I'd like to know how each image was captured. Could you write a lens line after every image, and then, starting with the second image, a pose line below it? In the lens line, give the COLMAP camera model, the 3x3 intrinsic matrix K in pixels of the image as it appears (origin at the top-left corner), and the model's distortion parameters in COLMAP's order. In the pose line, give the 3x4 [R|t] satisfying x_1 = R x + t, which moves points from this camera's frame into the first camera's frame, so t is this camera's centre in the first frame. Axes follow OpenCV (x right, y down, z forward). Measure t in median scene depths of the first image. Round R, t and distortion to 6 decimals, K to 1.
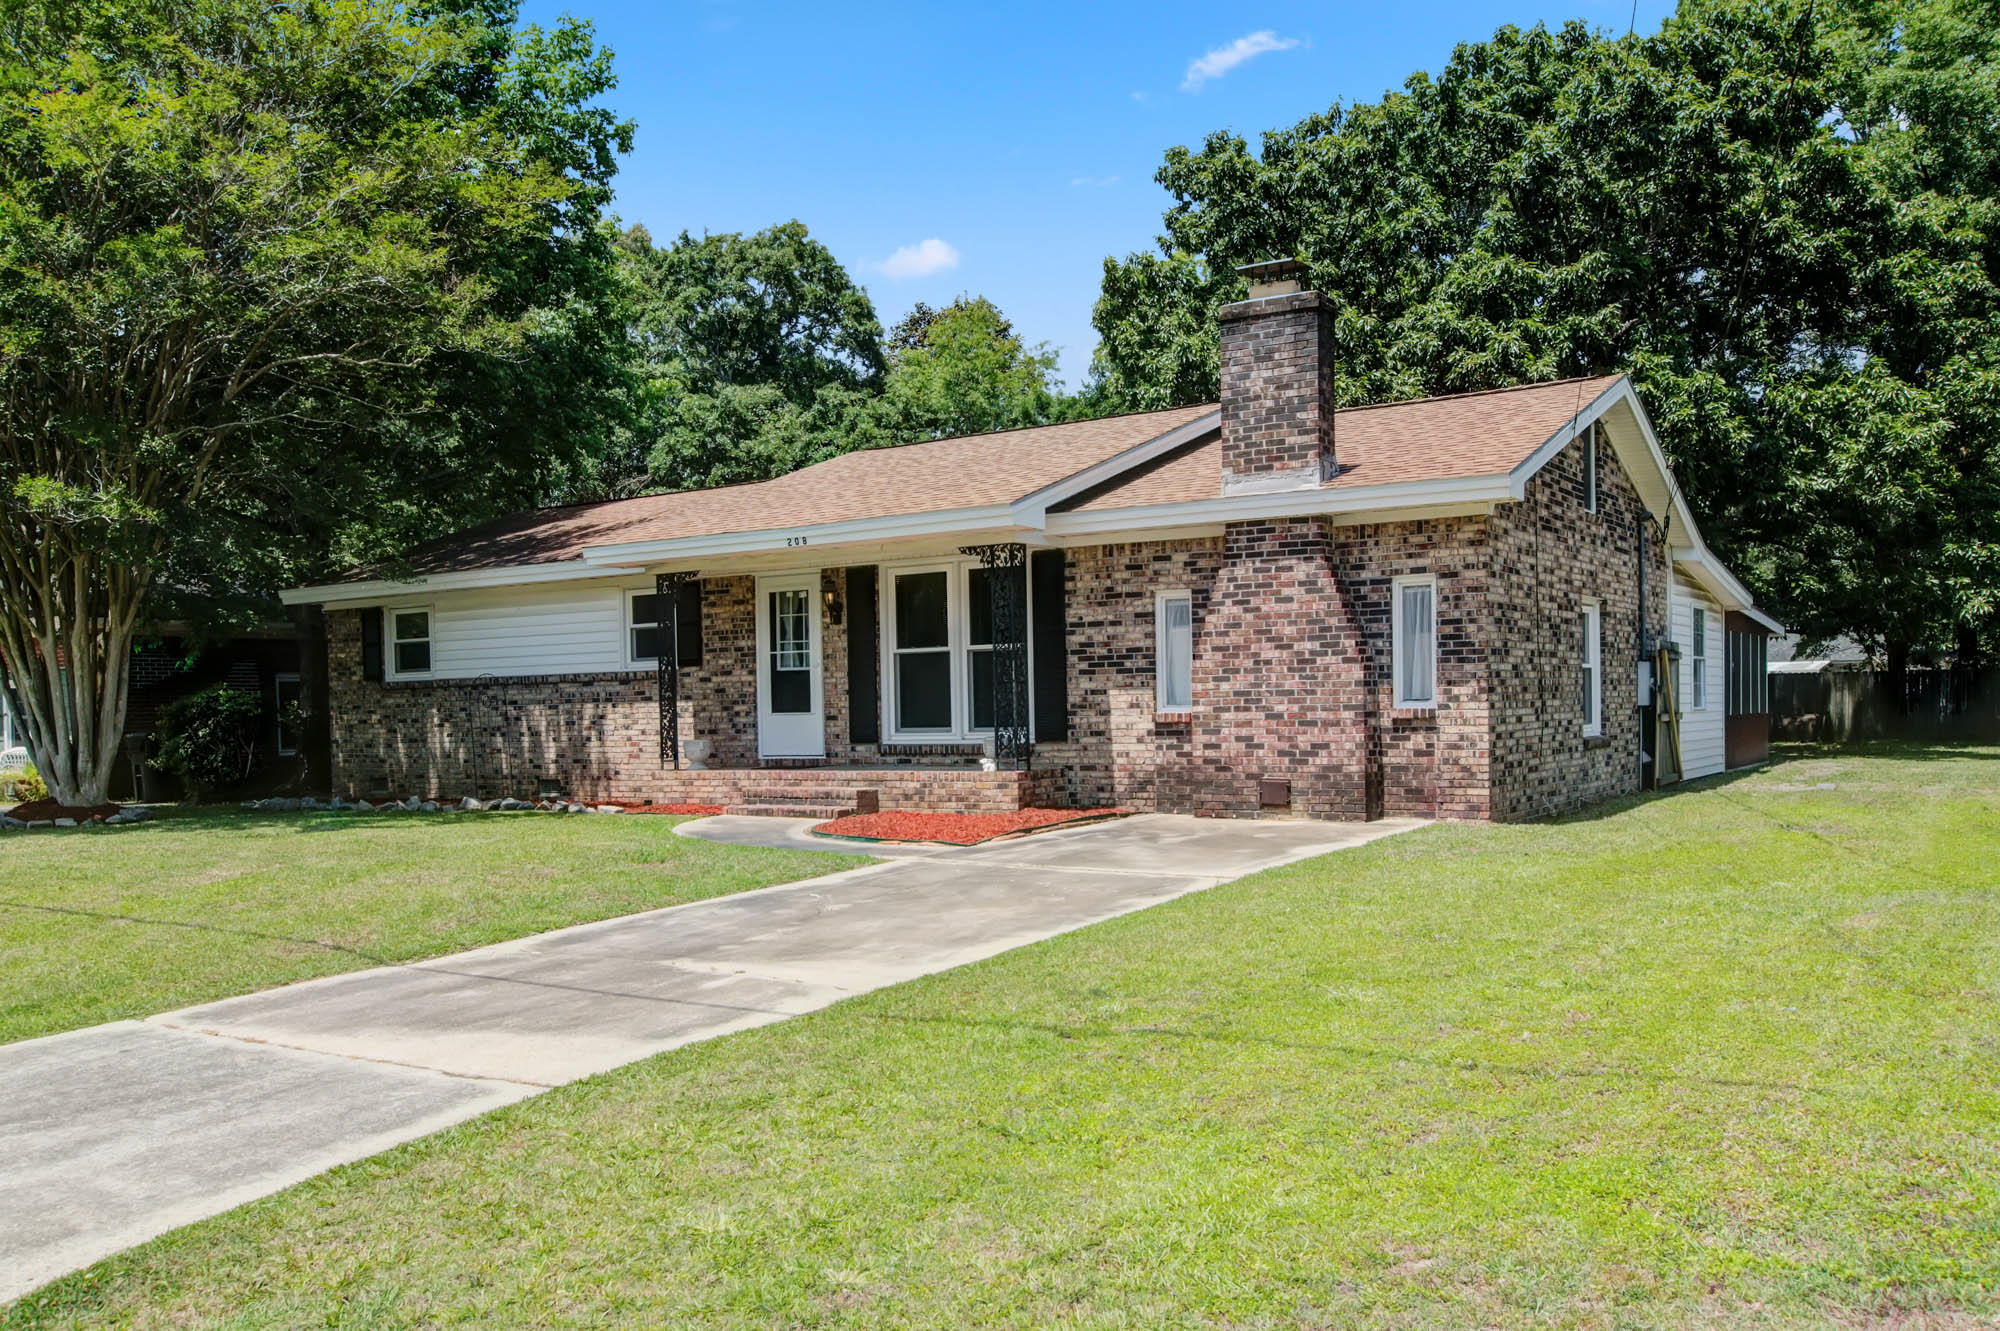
lens RADIAL K [[1676.4, 0, 955.4], [0, 1676.4, 779.7], [0, 0, 1]] dist [-0.003791, -0.001364]
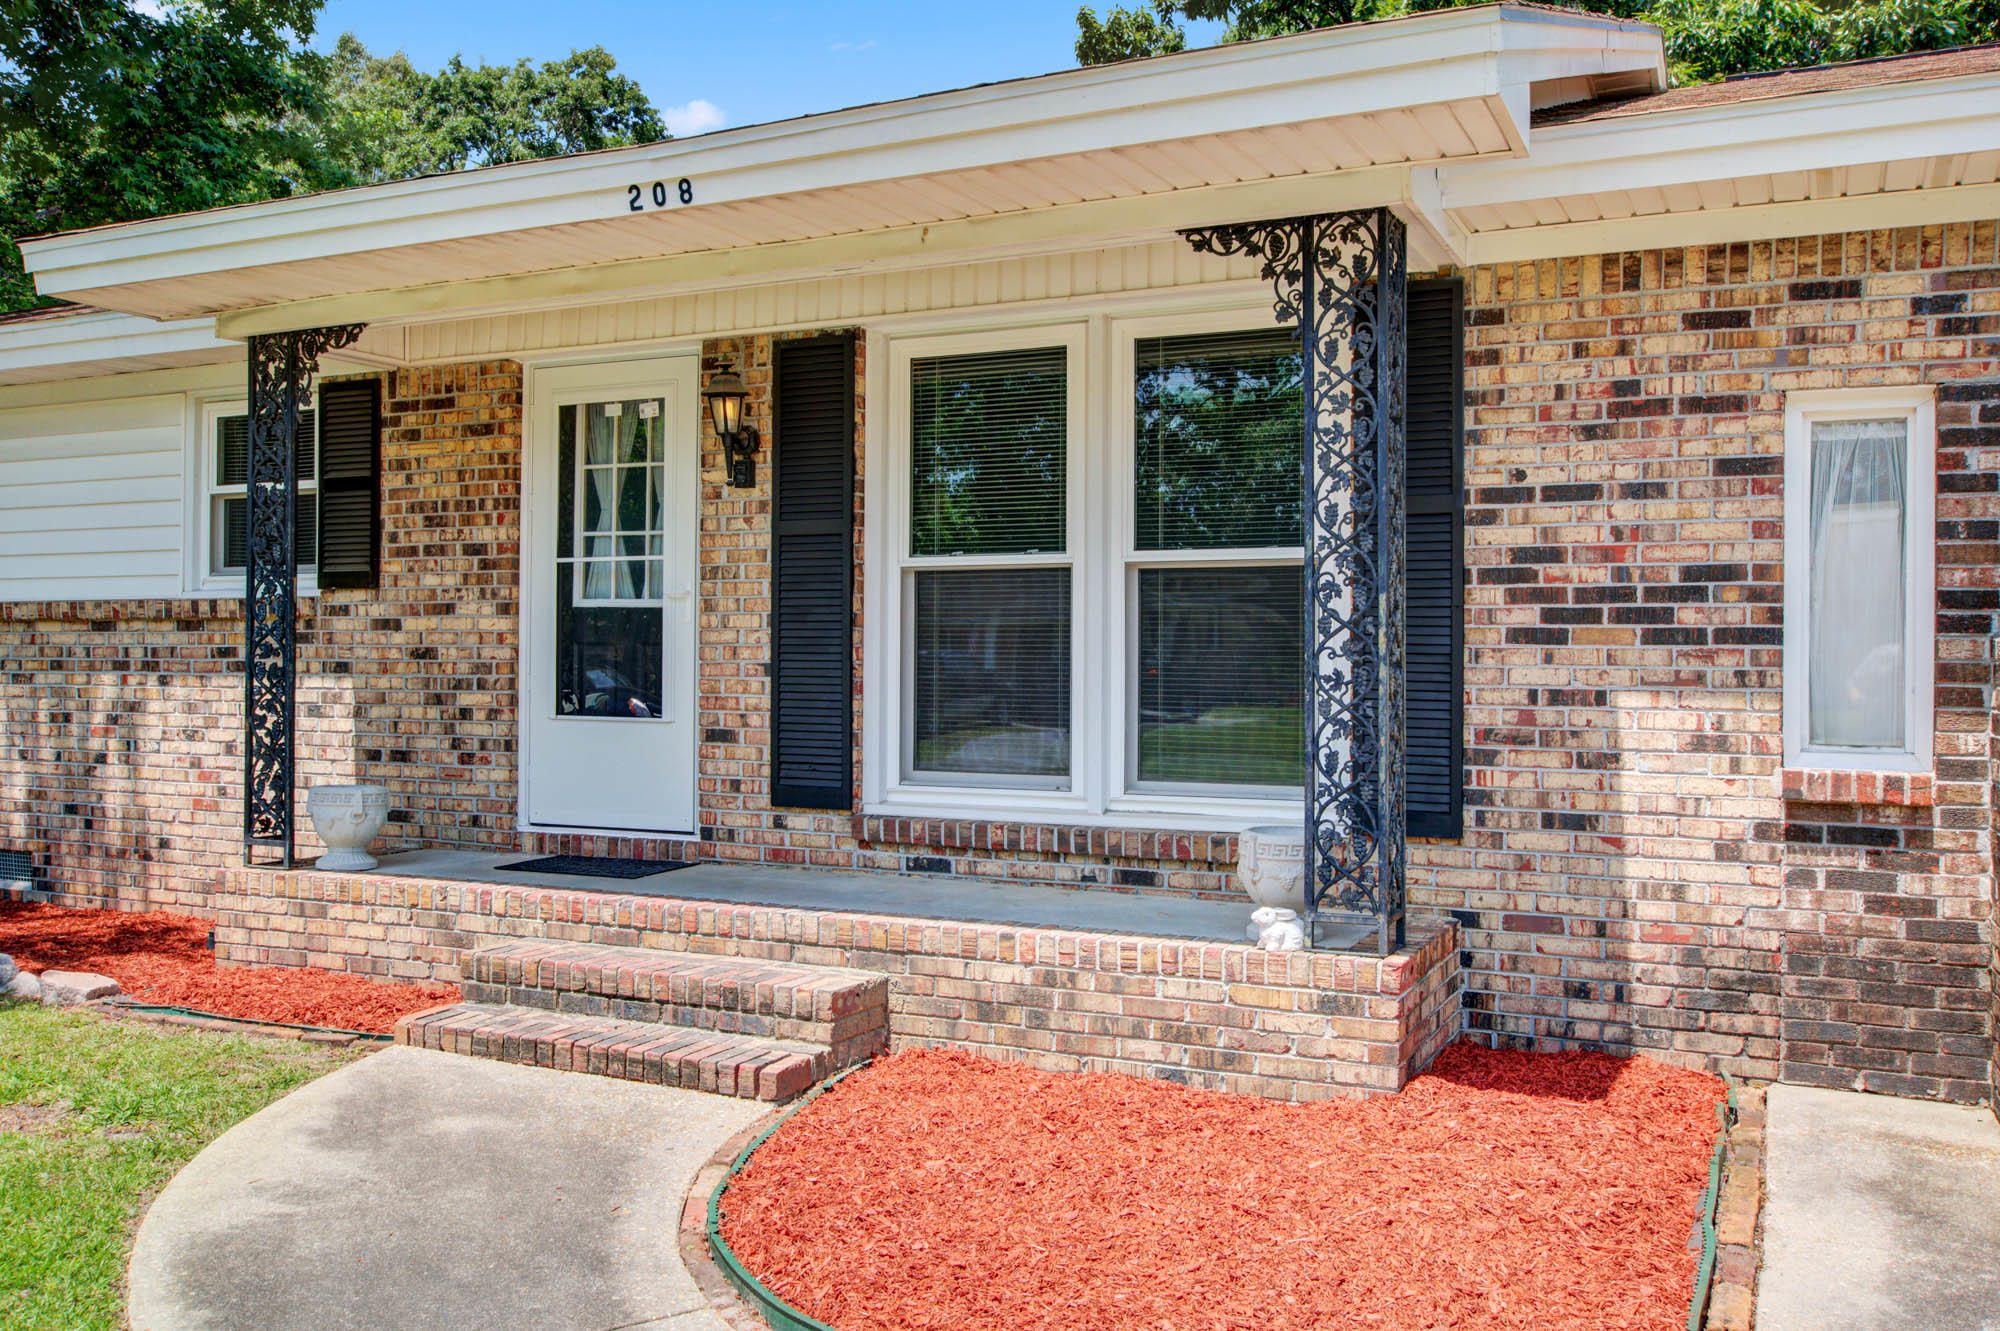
lens RADIAL K [[1683.2, 0, 1000.0], [0, 1683.2, 665.5], [0, 0, 1]] dist [-0.005310, 0.010692]
pose [[0.988052, 0.024770, 0.152120, -0.077070], [-0.018781, 0.998996, -0.040682, -0.042541], [-0.152975, 0.037339, 0.987524, 0.682896]]
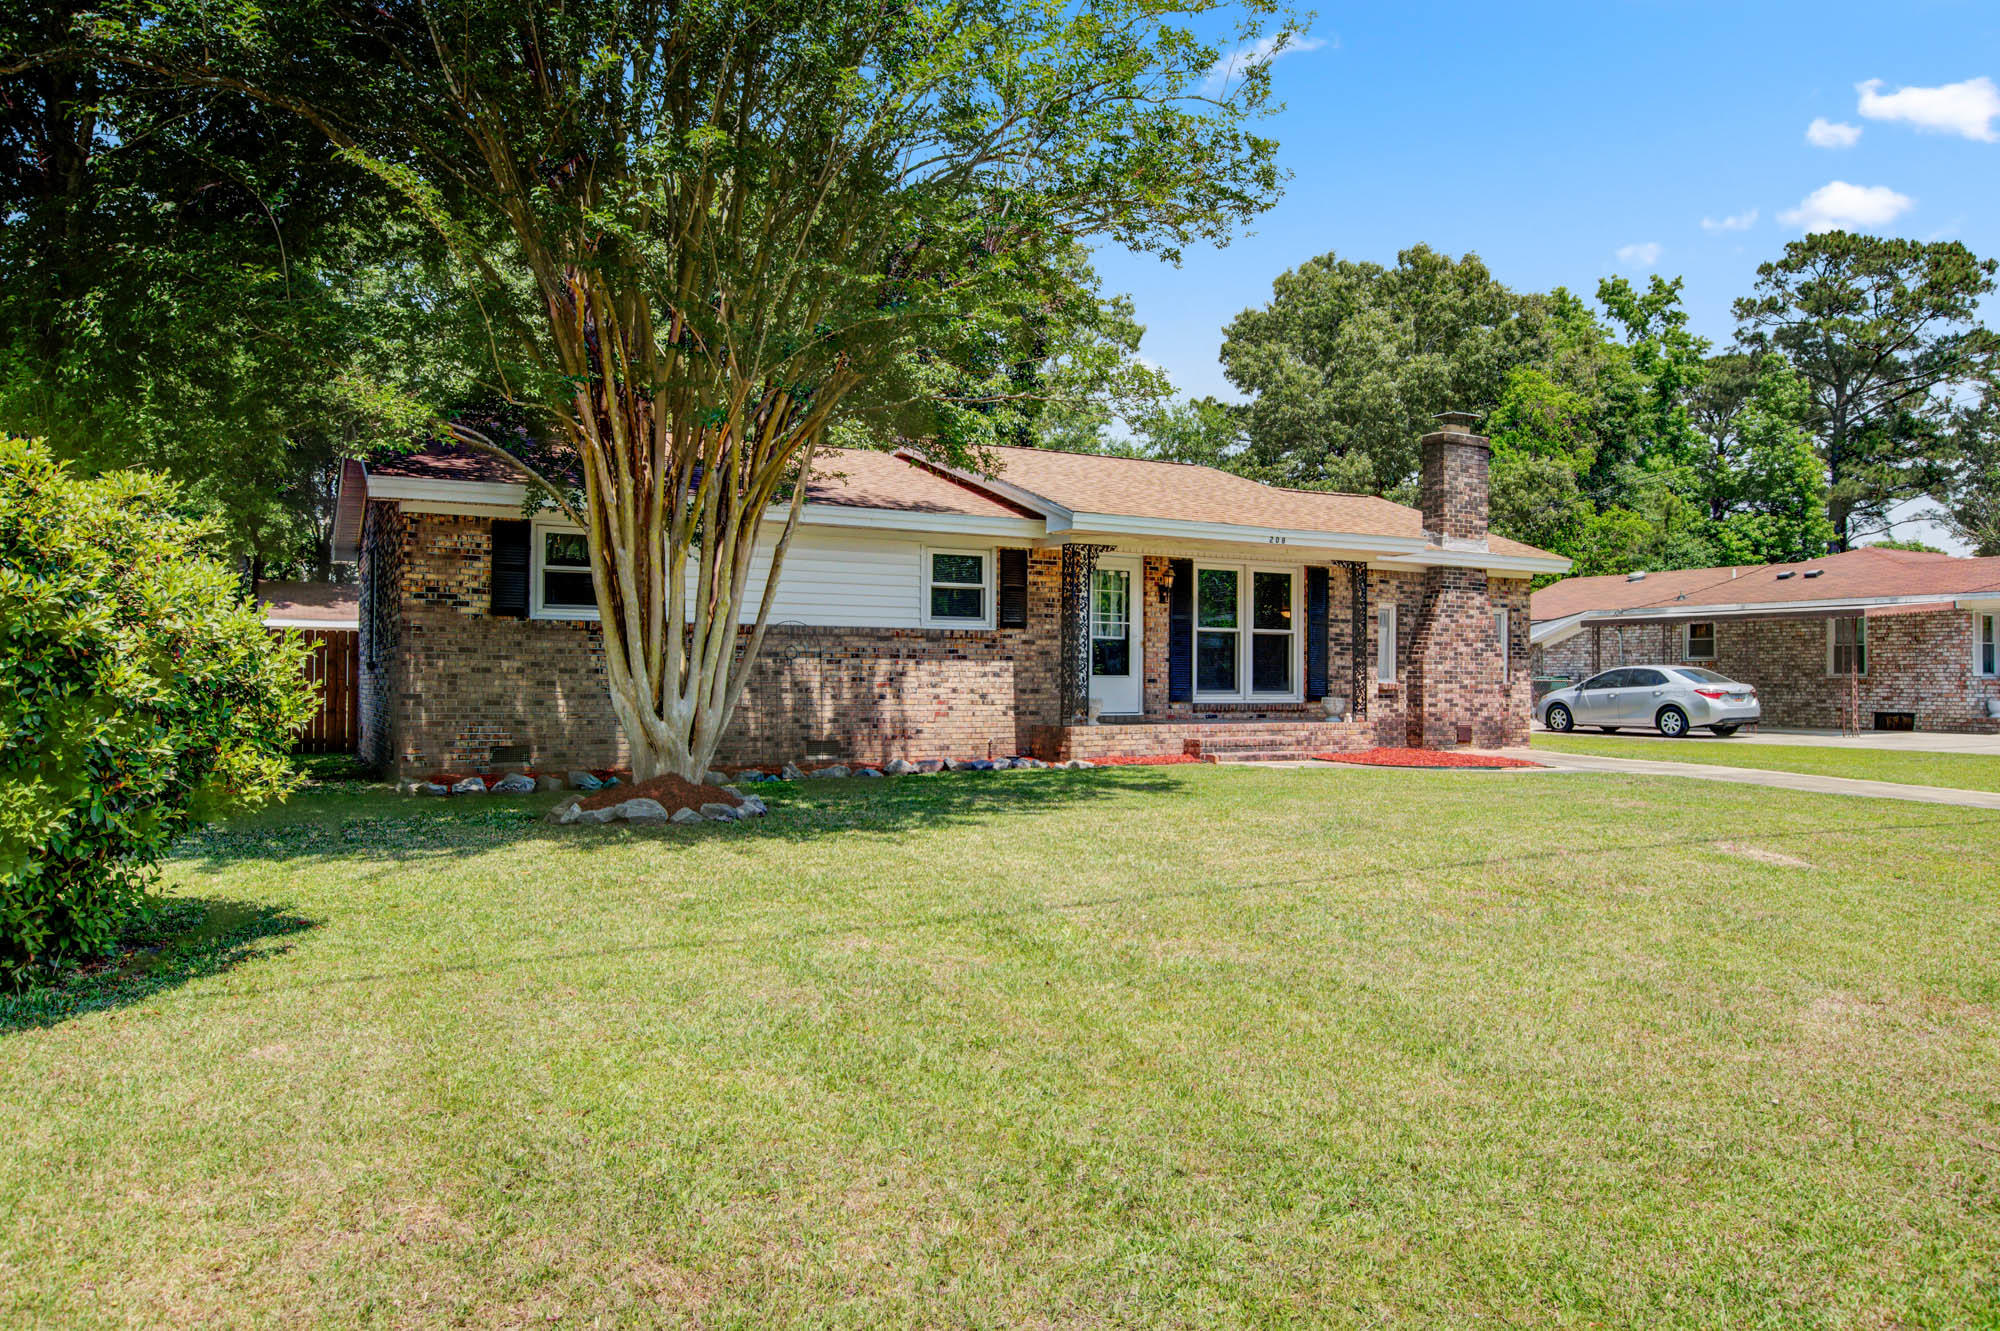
lens RADIAL K [[1365.8, 0, 1000.0], [0, 1365.8, 665.5], [0, 0, 1]] dist [-0.039227, 0.075051]
pose [[0.451426, 0.031467, 0.891754, -1.091241], [0.019521, 0.998791, -0.045126, -0.006798], [-0.892095, 0.037779, 0.450266, 0.729615]]
